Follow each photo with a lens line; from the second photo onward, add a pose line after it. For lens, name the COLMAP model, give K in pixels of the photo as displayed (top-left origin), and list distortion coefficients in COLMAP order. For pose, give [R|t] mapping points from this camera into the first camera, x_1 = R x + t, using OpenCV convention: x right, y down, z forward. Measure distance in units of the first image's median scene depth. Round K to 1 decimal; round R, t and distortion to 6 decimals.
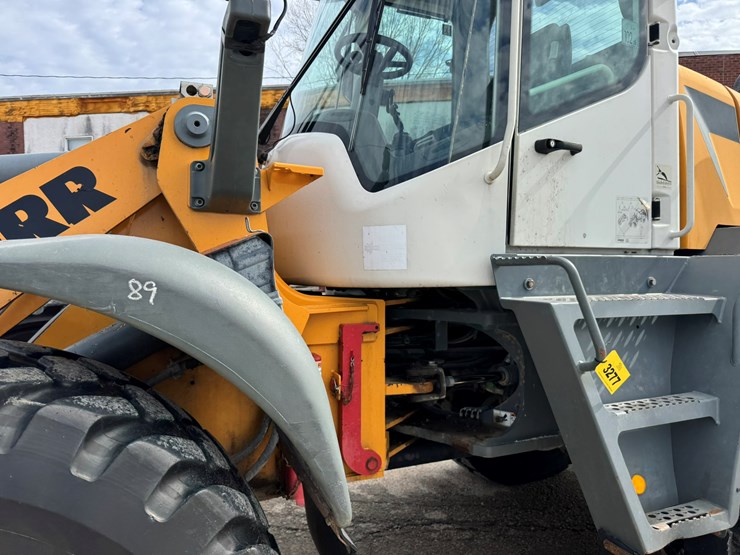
lens RADIAL K [[529.1, 0, 364.7], [0, 529.1, 281.7], [0, 0, 1]] dist [0.033934, -0.047207]
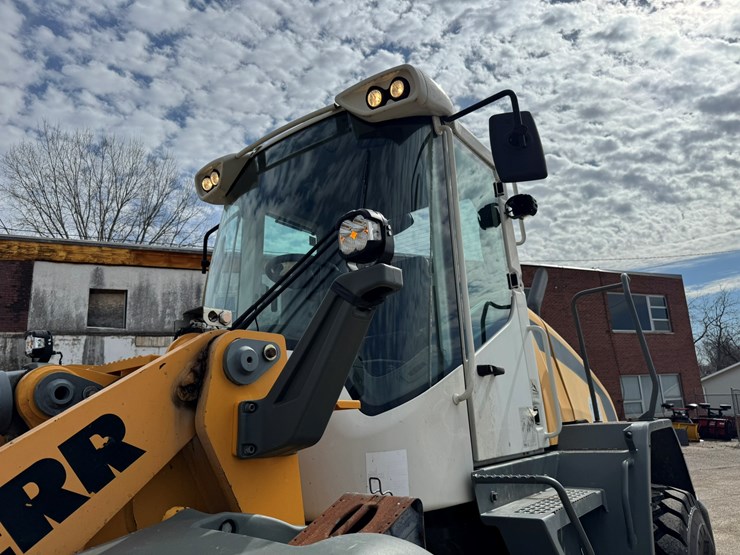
lens RADIAL K [[520.0, 0, 361.3], [0, 520.0, 289.3], [0, 0, 1]] dist [0.082459, -0.092808]
pose [[0.878892, 0.077267, 0.470722, -0.482920], [0.058787, 0.961728, -0.267627, -0.132954], [-0.473385, 0.262887, 0.840712, 0.089743]]
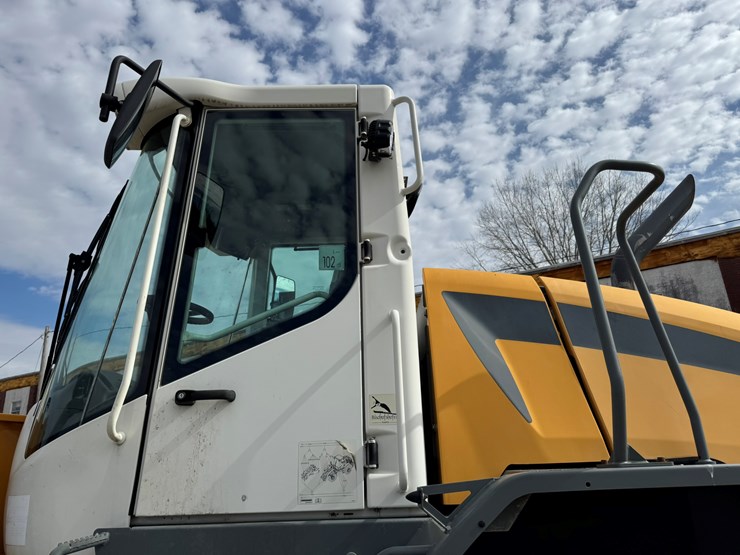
lens RADIAL K [[517.2, 0, 374.2], [0, 517.2, 279.2], [0, 0, 1]] dist [0.035974, -0.049019]
pose [[0.912120, -0.160453, -0.377215, 1.025205], [0.016887, 0.934137, -0.356514, -0.120232], [0.409574, 0.318813, 0.854755, 0.297545]]
